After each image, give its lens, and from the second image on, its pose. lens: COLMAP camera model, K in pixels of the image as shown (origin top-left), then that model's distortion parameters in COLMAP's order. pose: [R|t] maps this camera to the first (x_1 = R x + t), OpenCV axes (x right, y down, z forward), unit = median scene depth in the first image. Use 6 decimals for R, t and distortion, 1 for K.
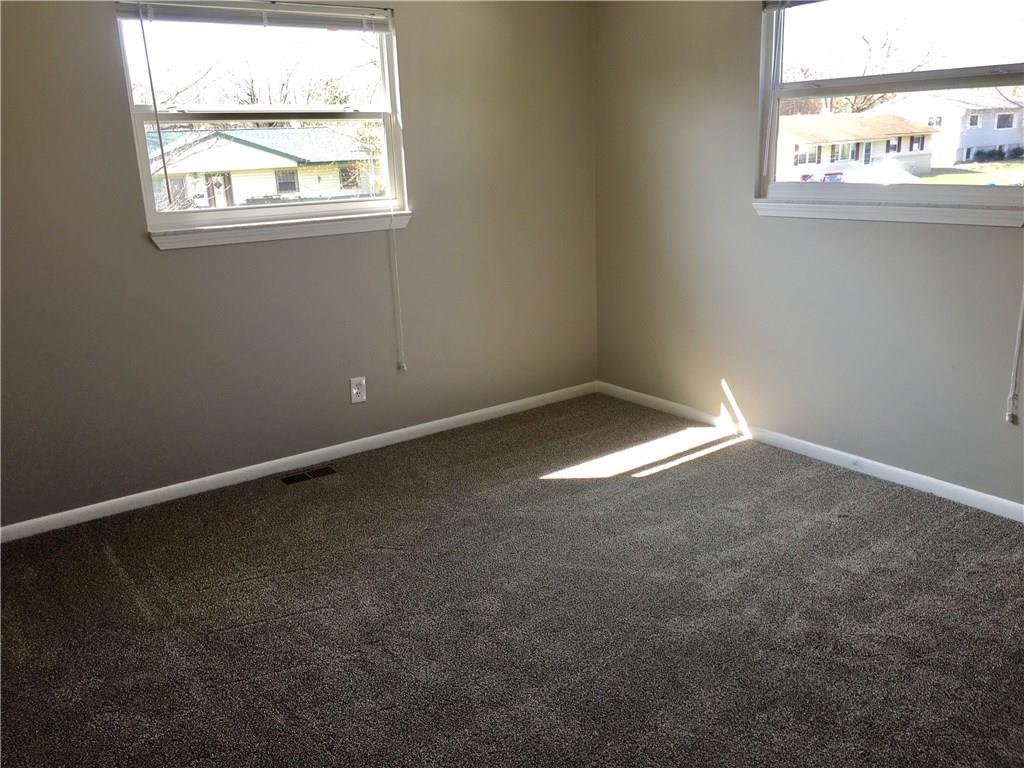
lens RADIAL K [[859.4, 0, 508.4], [0, 859.4, 382.5], [0, 0, 1]] dist [0.075045, -0.095210]
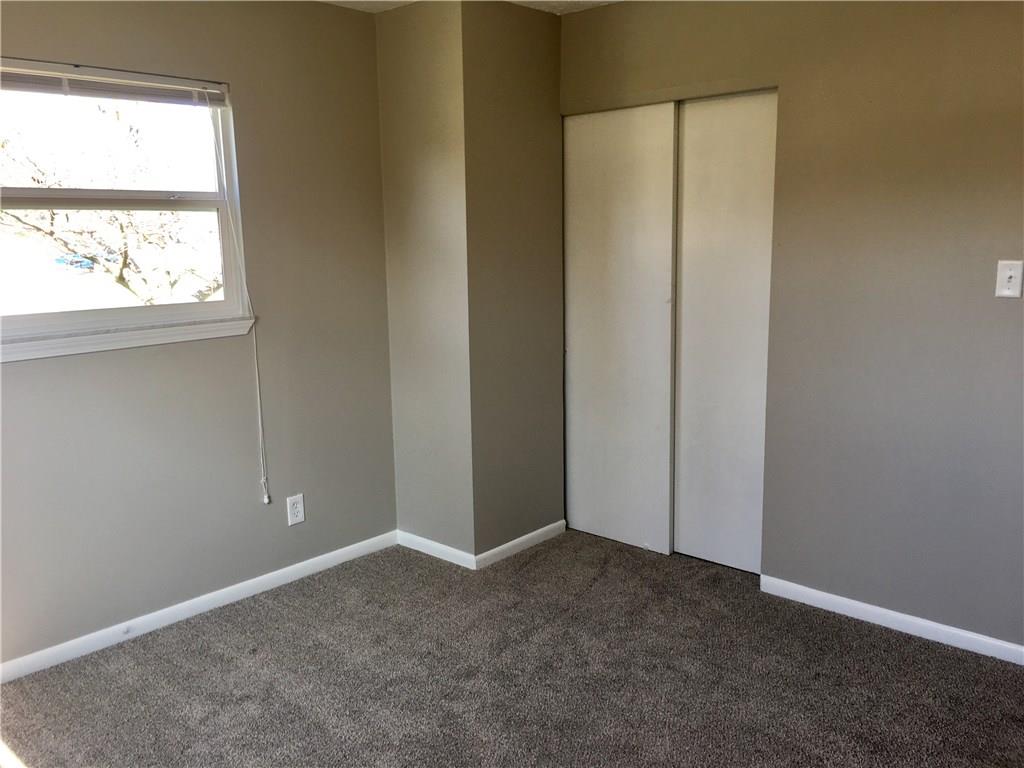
lens RADIAL K [[876.6, 0, 515.3], [0, 876.6, 371.5], [0, 0, 1]] dist [0.094953, 0.000831]
pose [[-0.162540, -0.128164, 0.978343, -0.579429], [0.296567, 0.939336, 0.172325, -0.217605], [-0.941079, 0.318154, -0.114671, 0.786117]]
